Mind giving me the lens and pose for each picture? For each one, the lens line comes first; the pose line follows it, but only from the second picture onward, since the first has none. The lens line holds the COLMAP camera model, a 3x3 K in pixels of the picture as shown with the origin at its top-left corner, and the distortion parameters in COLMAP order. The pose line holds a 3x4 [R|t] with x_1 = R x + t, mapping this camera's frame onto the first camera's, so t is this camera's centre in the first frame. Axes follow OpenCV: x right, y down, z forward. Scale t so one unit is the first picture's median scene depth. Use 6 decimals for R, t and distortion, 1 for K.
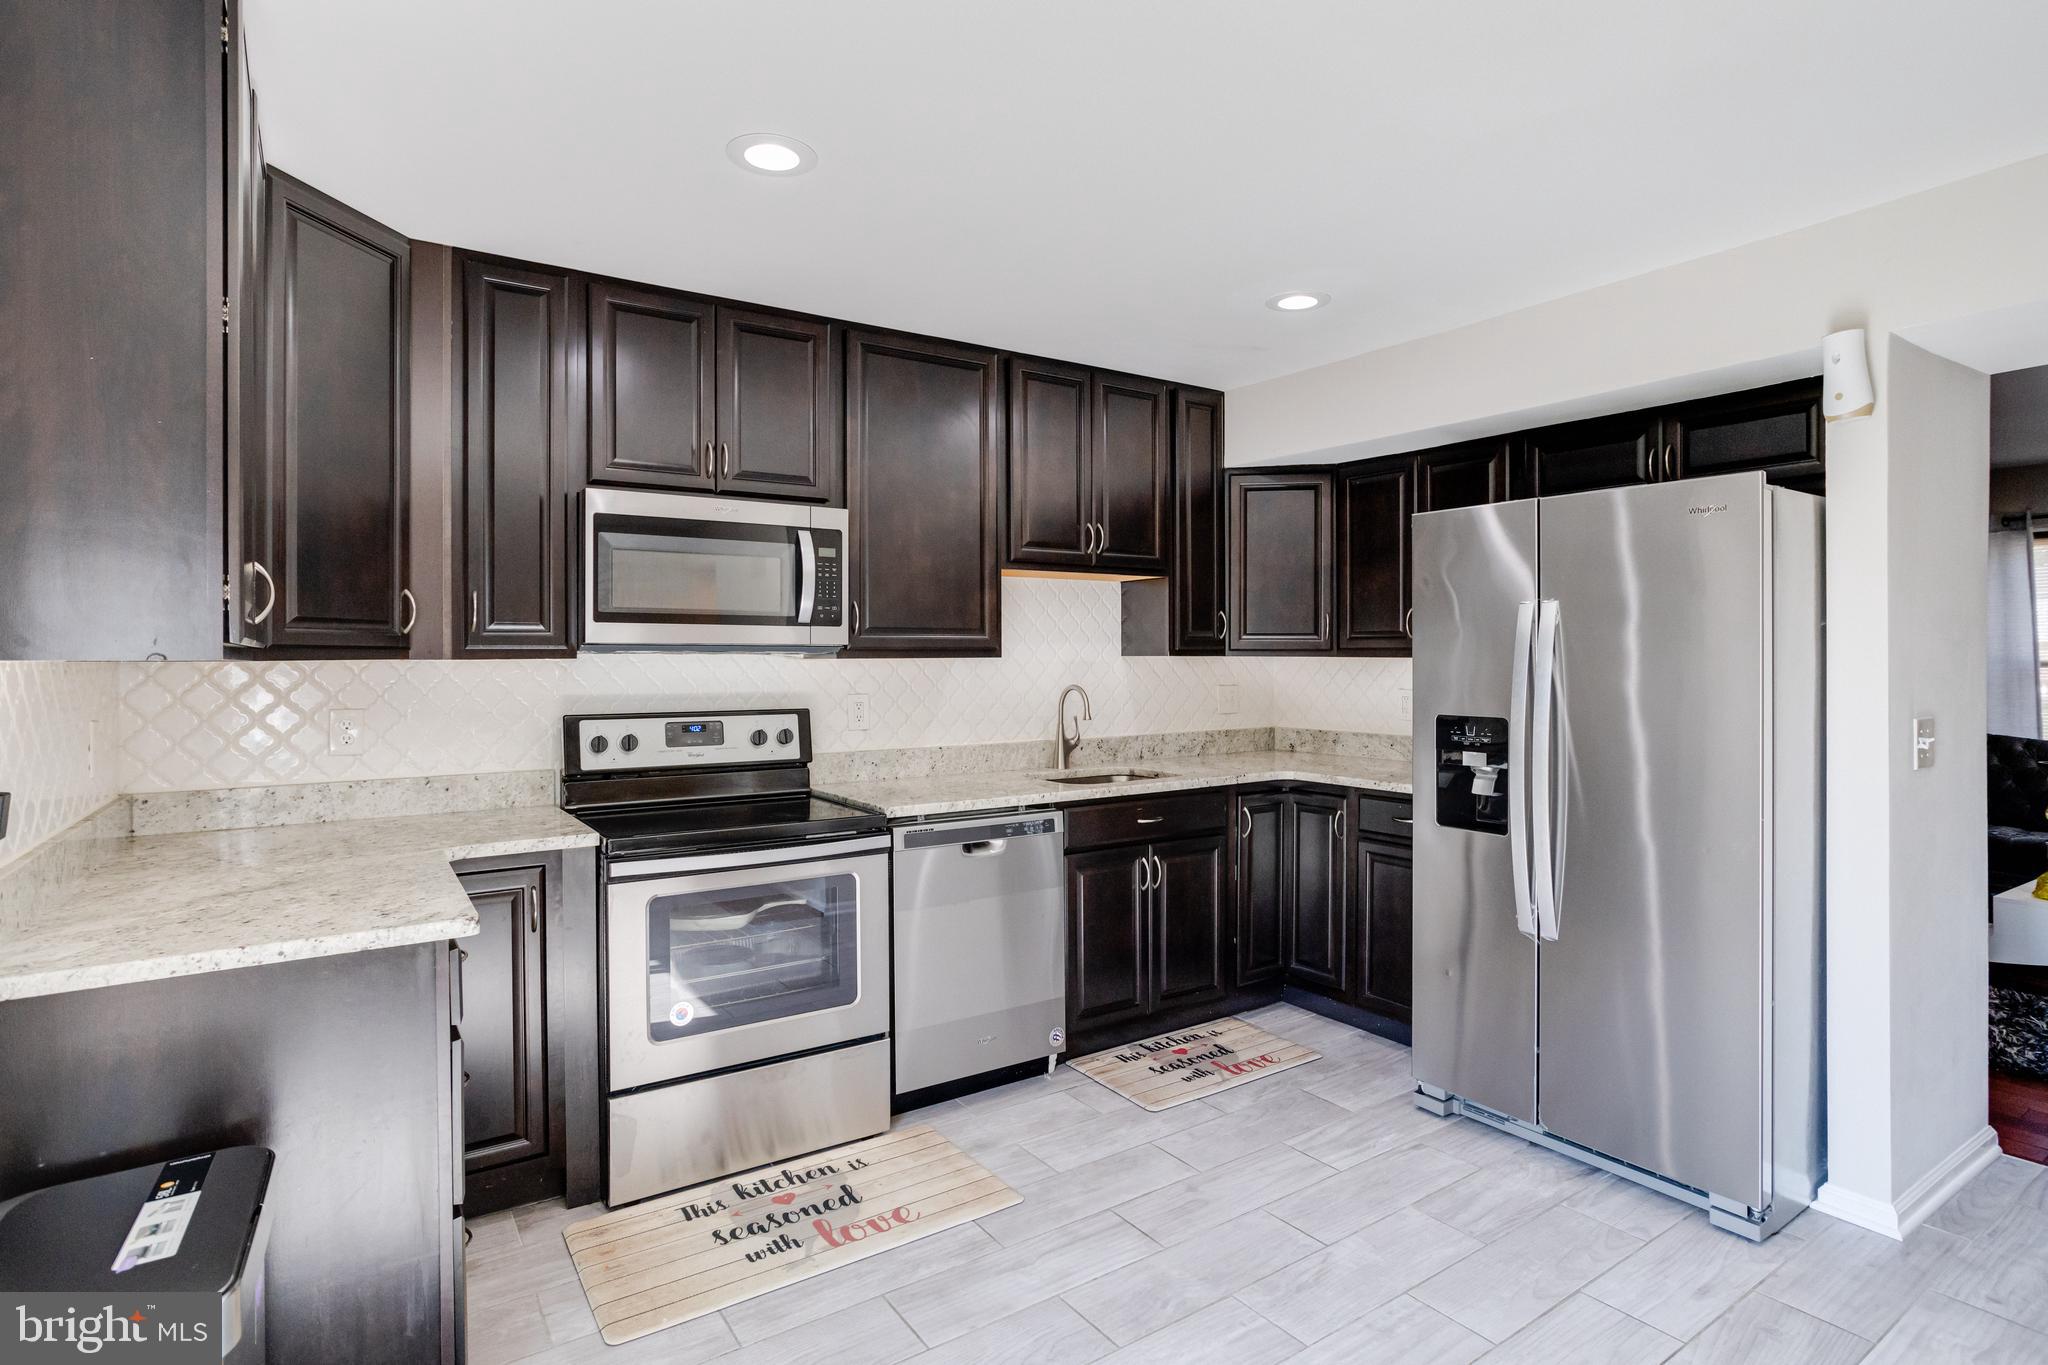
lens RADIAL K [[1031.6, 0, 1013.4], [0, 1031.6, 660.8], [0, 0, 1]] dist [-0.029189, 0.017618]
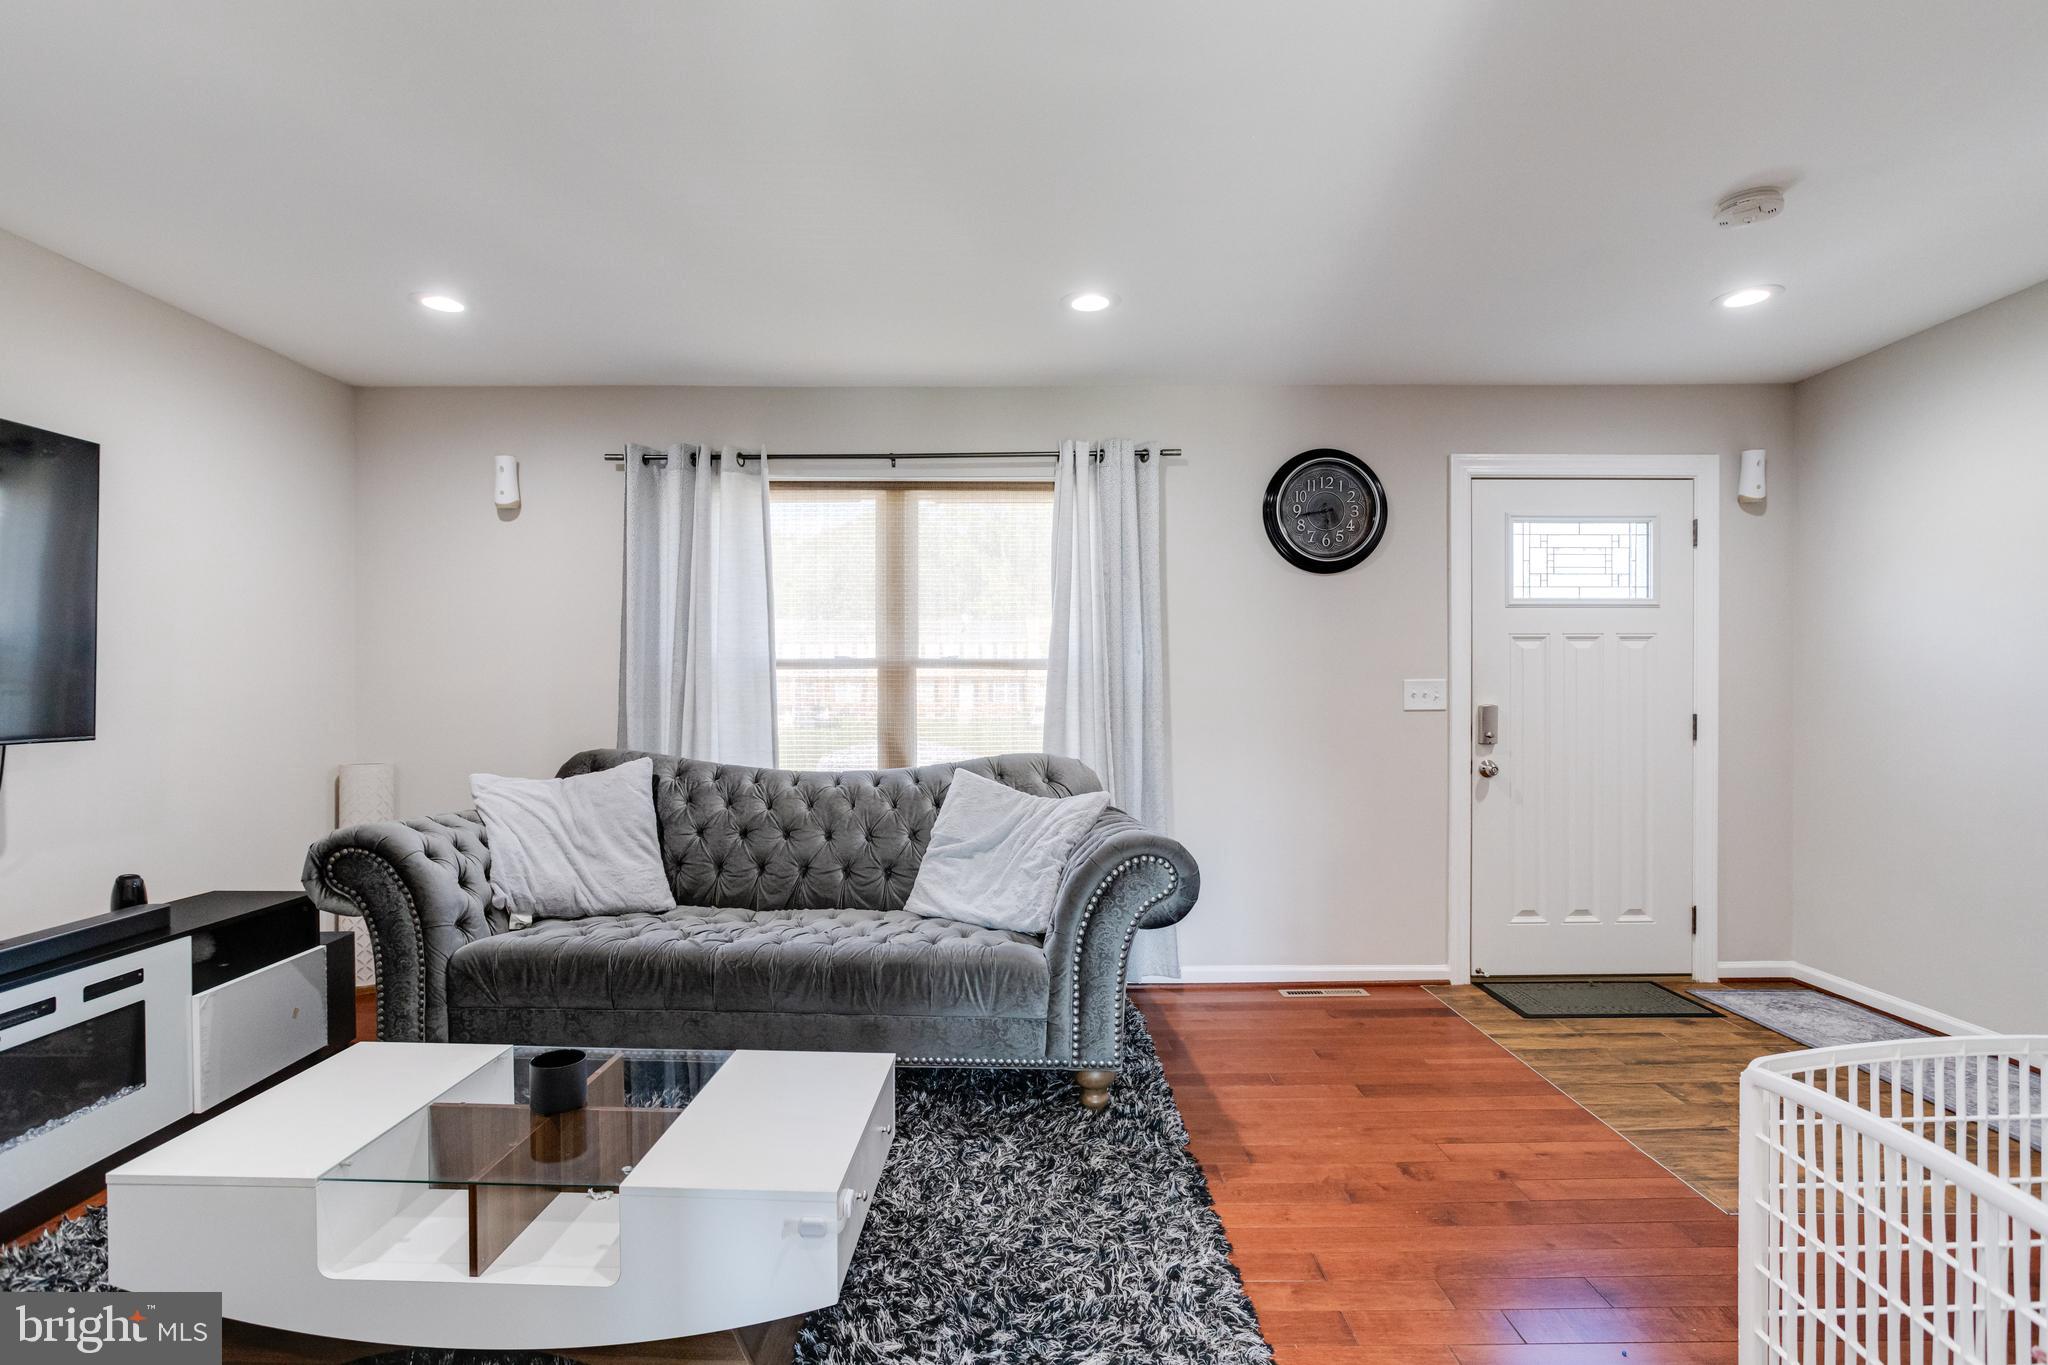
lens RADIAL K [[1016.9, 0, 1012.9], [0, 1016.9, 694.1], [0, 0, 1]] dist [-0.035210, 0.019909]
pose [[0.561487, 0.001723, 0.827484, 0.913241], [0.000563, 0.999997, -0.002465, 0.048609], [-0.827486, 0.001850, 0.561484, 0.824909]]
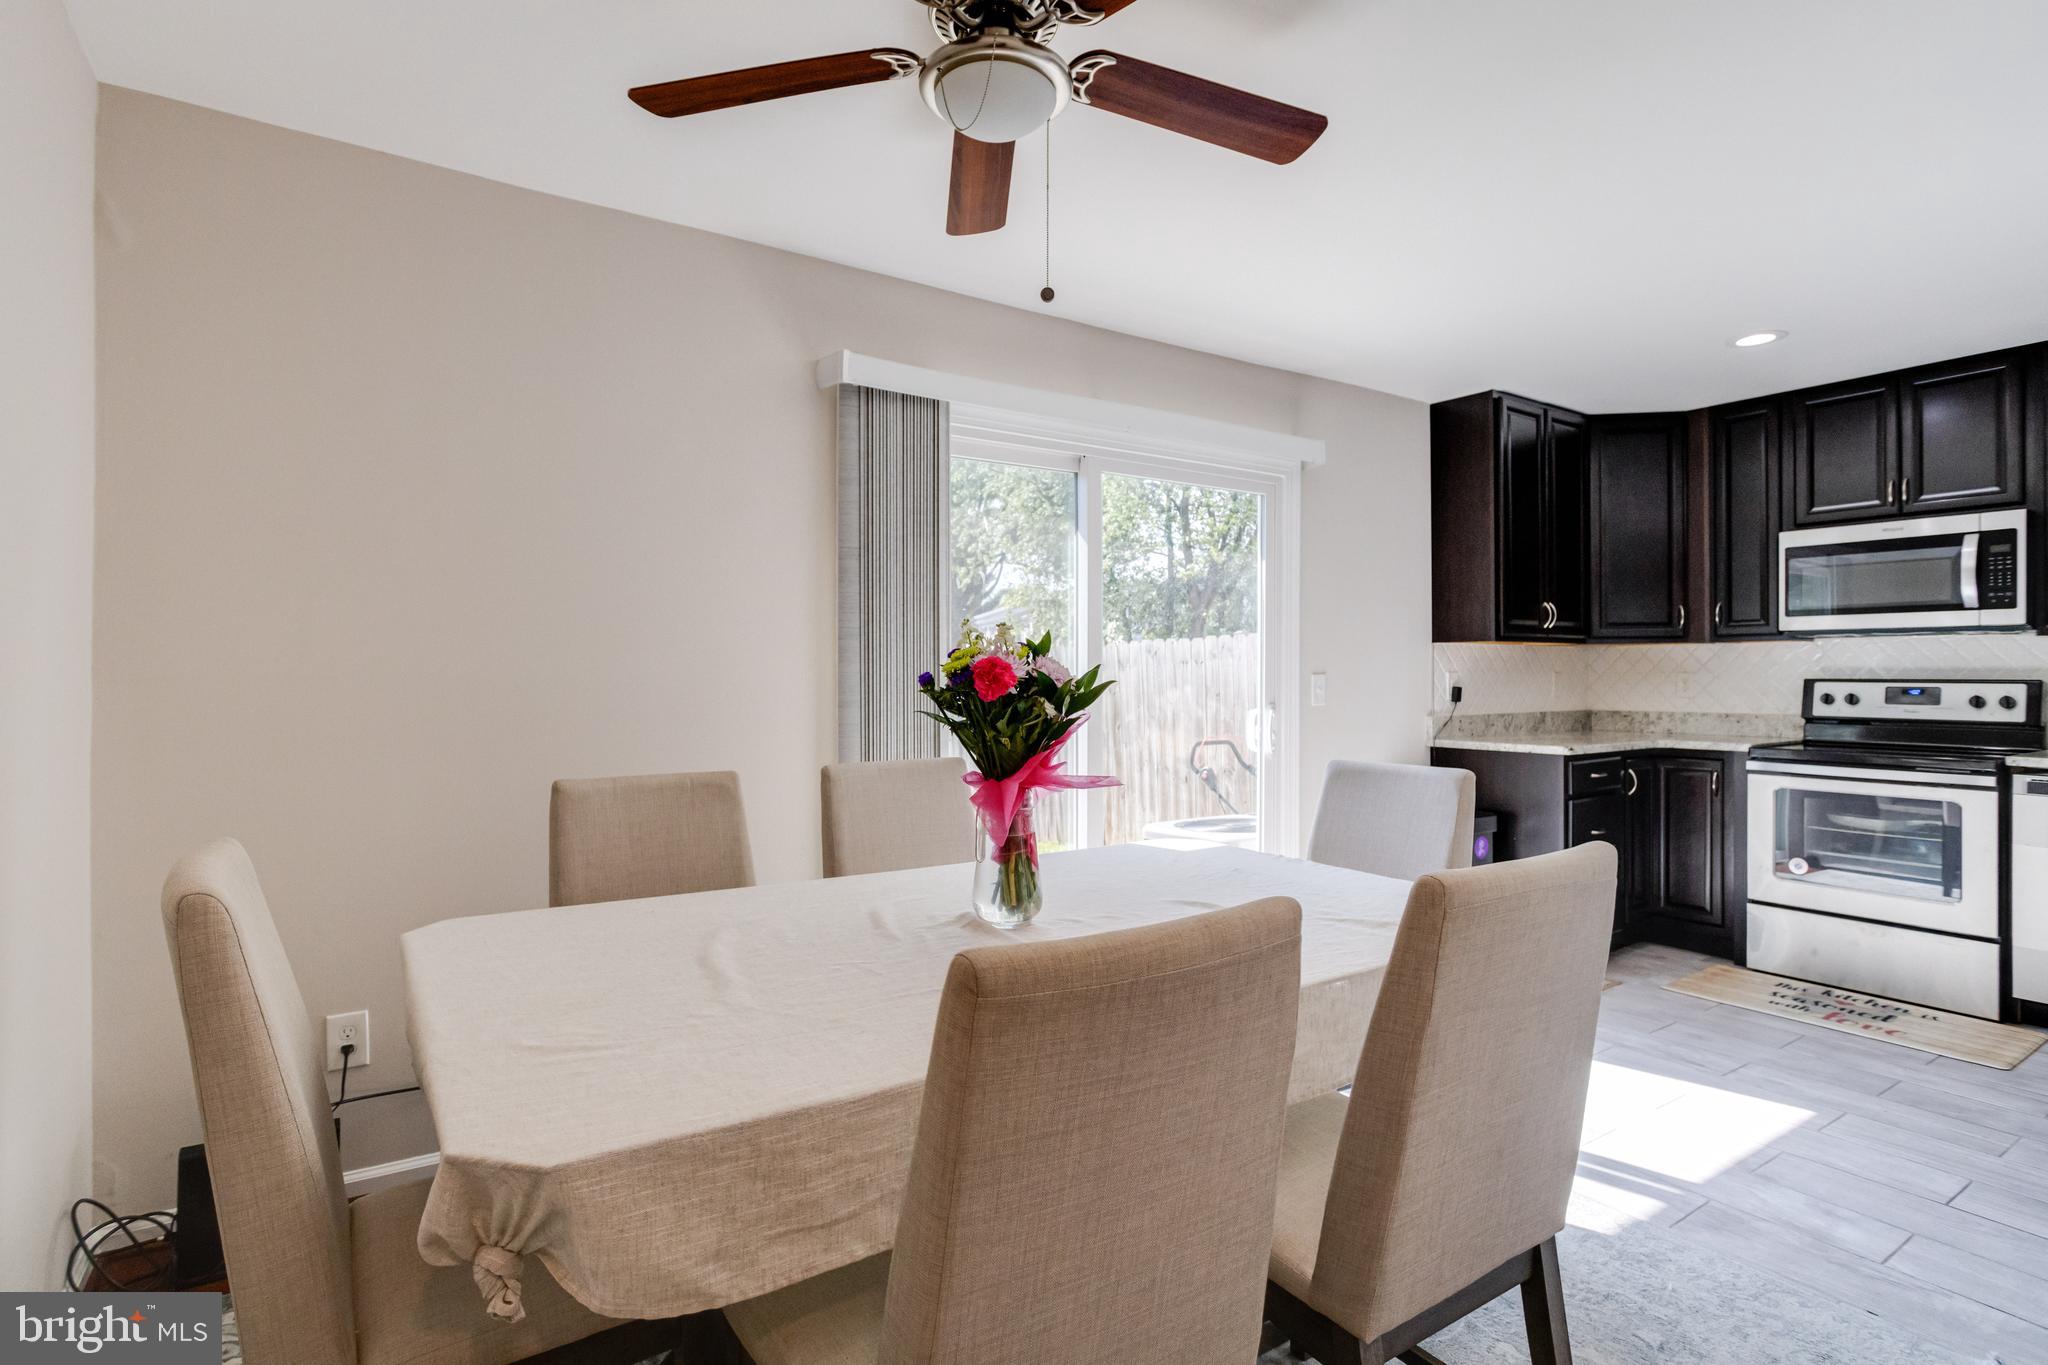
lens RADIAL K [[1016.9, 0, 1028.9], [0, 1016.9, 671.9], [0, 0, 1]] dist [-0.035210, 0.019909]
pose [[0.003992, 0.002658, -0.999989, 1.008549], [-0.000145, 0.999996, 0.002658, 0.038174], [0.999992, 0.000134, 0.003992, -0.148673]]
